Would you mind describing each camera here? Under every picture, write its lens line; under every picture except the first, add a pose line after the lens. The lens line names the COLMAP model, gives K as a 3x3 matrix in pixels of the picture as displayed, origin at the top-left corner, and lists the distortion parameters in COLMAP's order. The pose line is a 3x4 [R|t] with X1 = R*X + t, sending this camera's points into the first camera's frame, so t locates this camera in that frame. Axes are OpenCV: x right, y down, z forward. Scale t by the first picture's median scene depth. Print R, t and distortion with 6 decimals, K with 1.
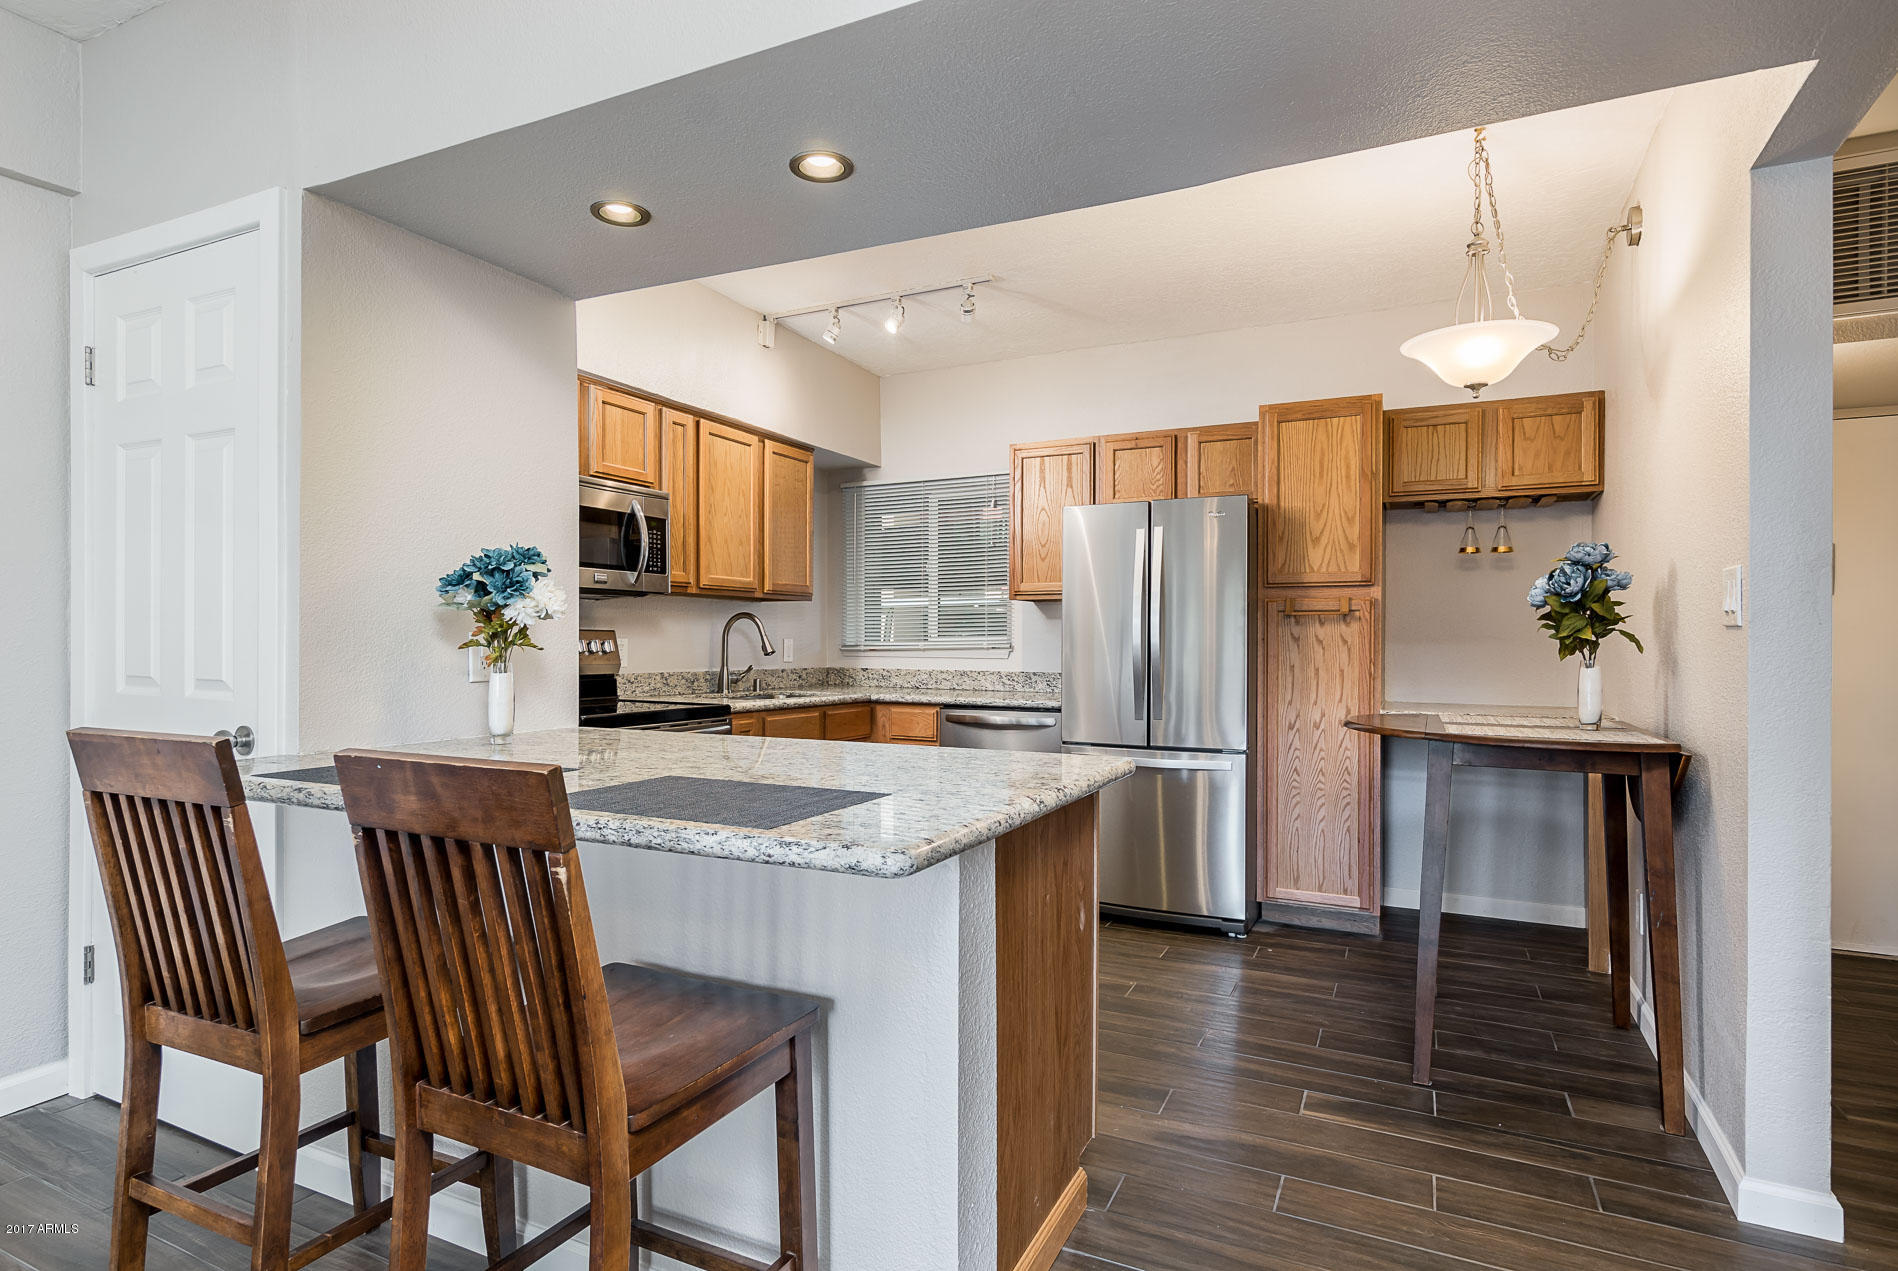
lens RADIAL K [[984.2, 0, 931.0], [0, 984.2, 640.3], [0, 0, 1]] dist [0.001104, -0.000243]
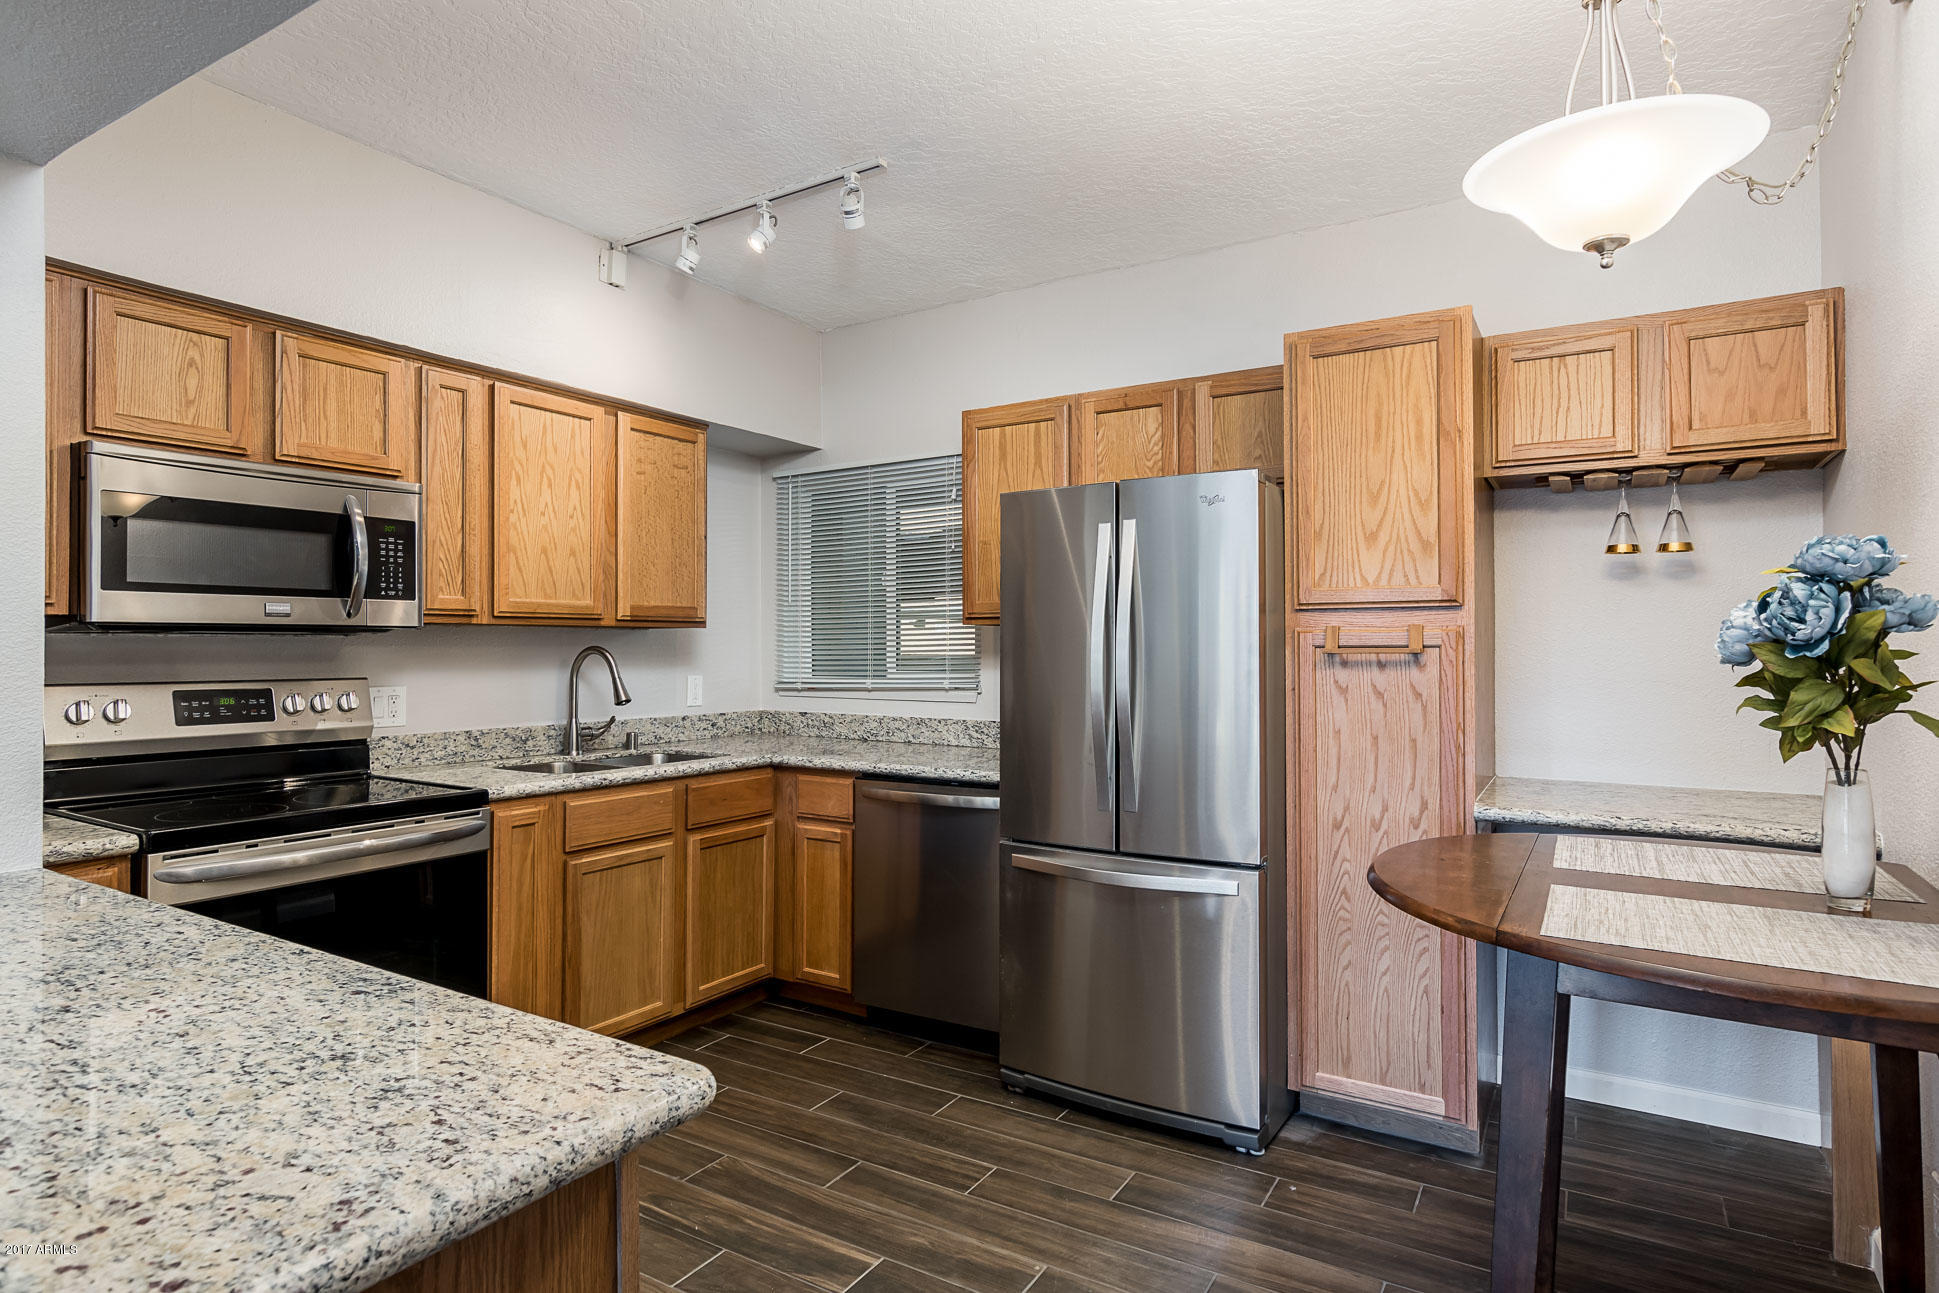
lens RADIAL K [[1028.3, 0, 966.6], [0, 1028.3, 632.2], [0, 0, 1]] dist [-0.009806, 0.000128]
pose [[0.995721, -0.006870, -0.092154, 0.184862], [0.005621, 0.999889, -0.013804, -0.030848], [0.092238, 0.013227, 0.995649, 0.300078]]
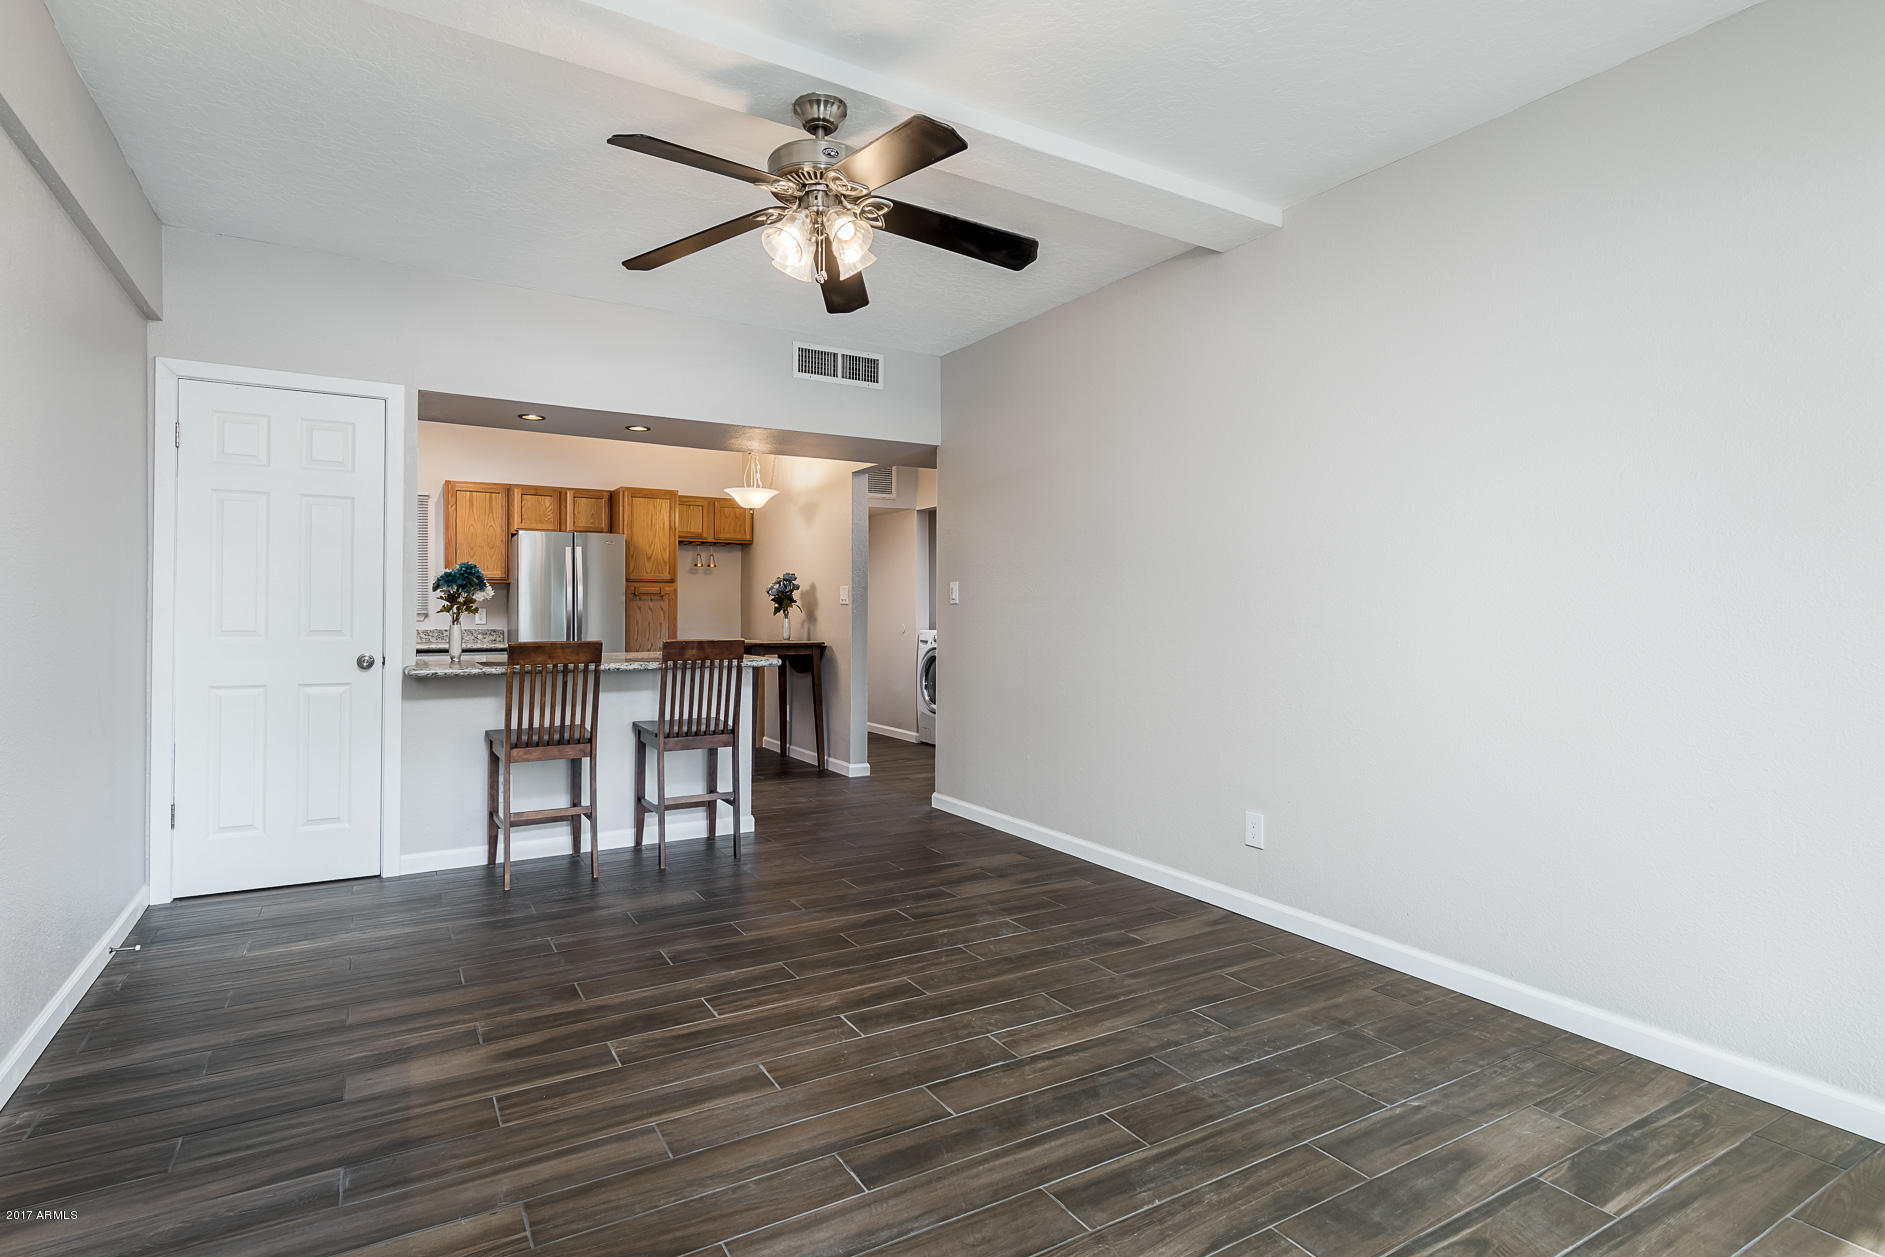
lens RADIAL K [[948.2, 0, 905.4], [0, 948.2, 606.9], [0, 0, 1]] dist [0.000643, -0.000017]
pose [[0.557296, -0.001552, 0.830313, -0.901598], [0.000287, 0.999999, 0.001677, -0.005829], [-0.830314, -0.000696, 0.557295, -0.497751]]
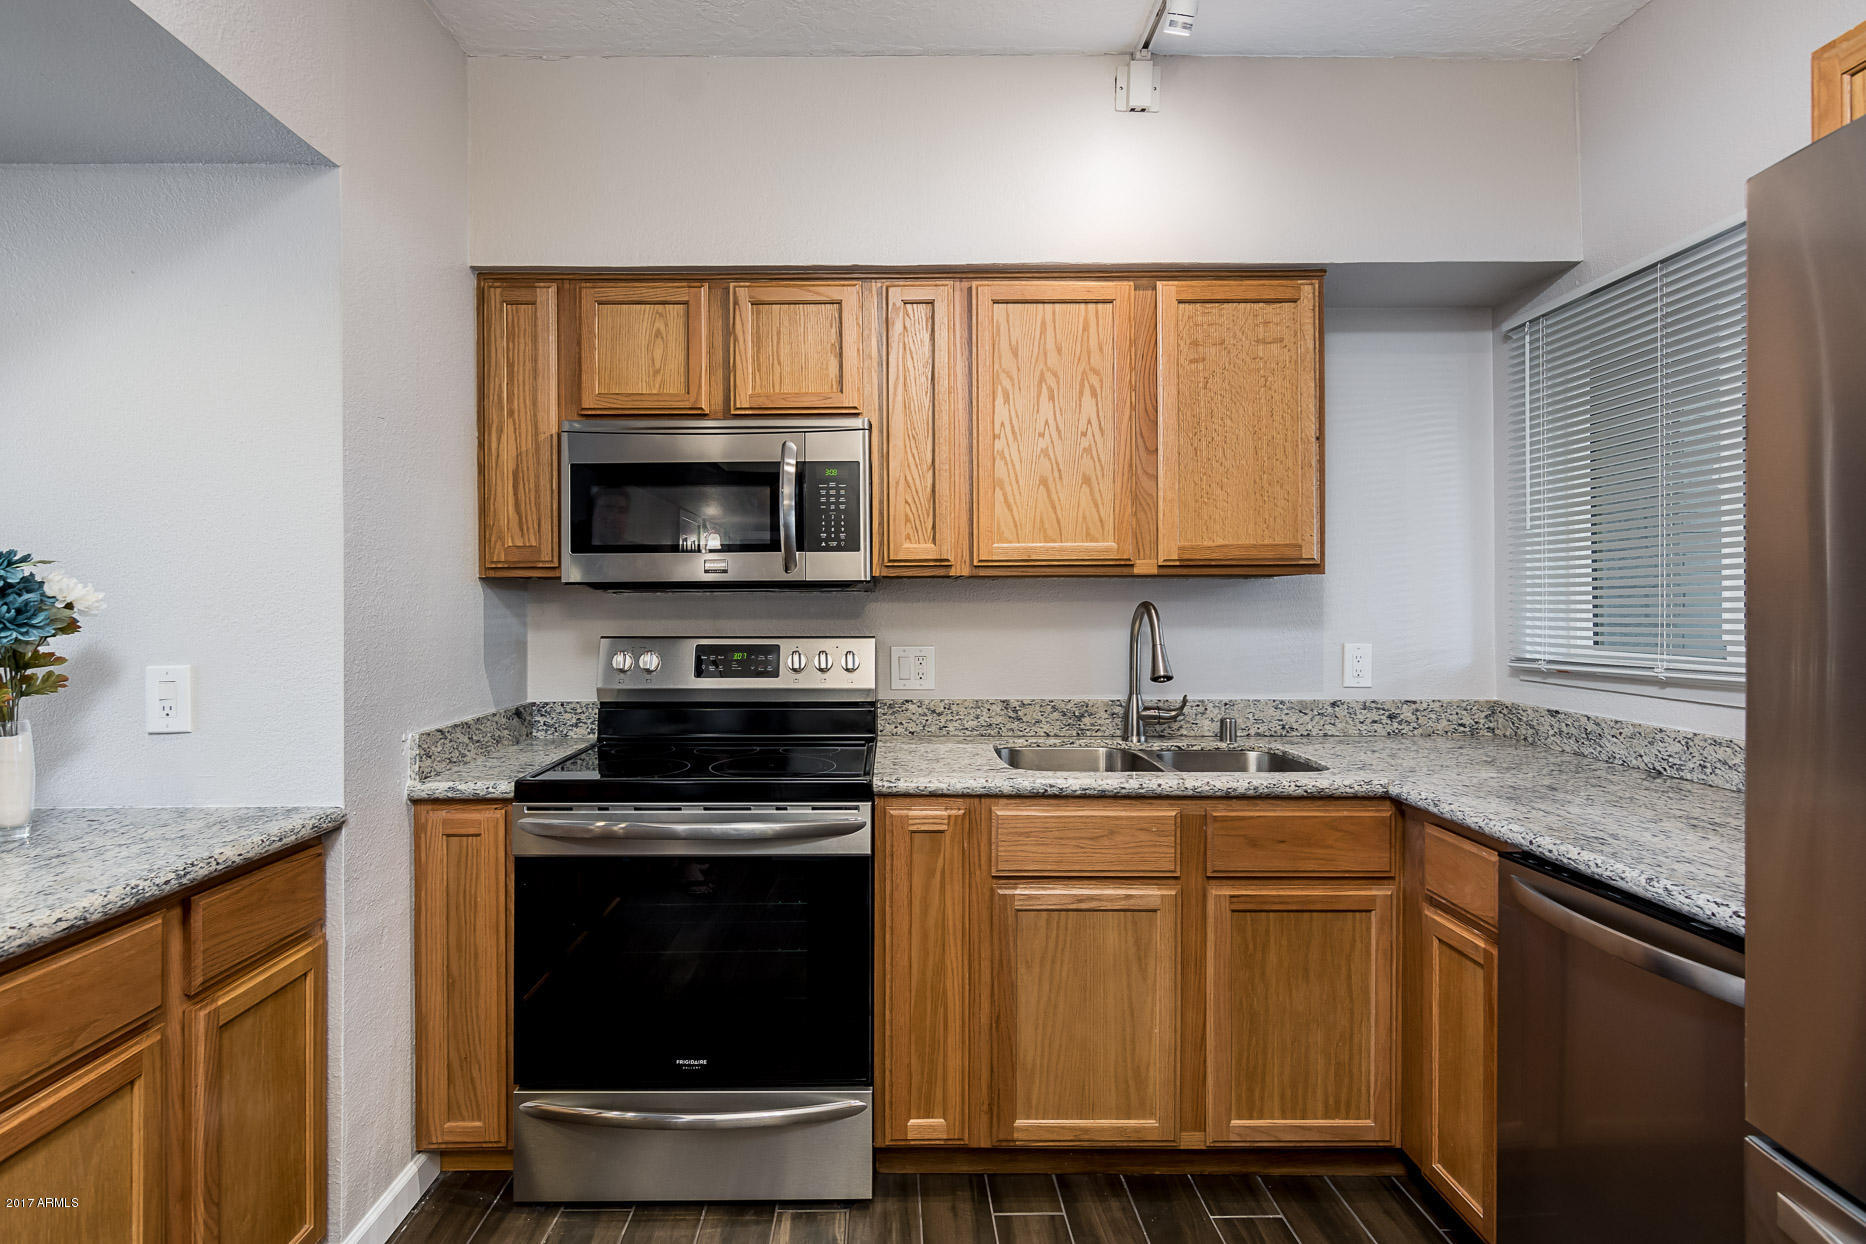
lens RADIAL K [[938.7, 0, 896.3], [0, 938.7, 600.6], [0, 0, 1]] dist [0.000643, -0.000017]
pose [[0.446259, -0.009413, -0.894854, 0.261914], [0.006688, 0.999952, -0.007184, -0.030220], [0.894879, -0.002779, 0.446300, 0.736939]]
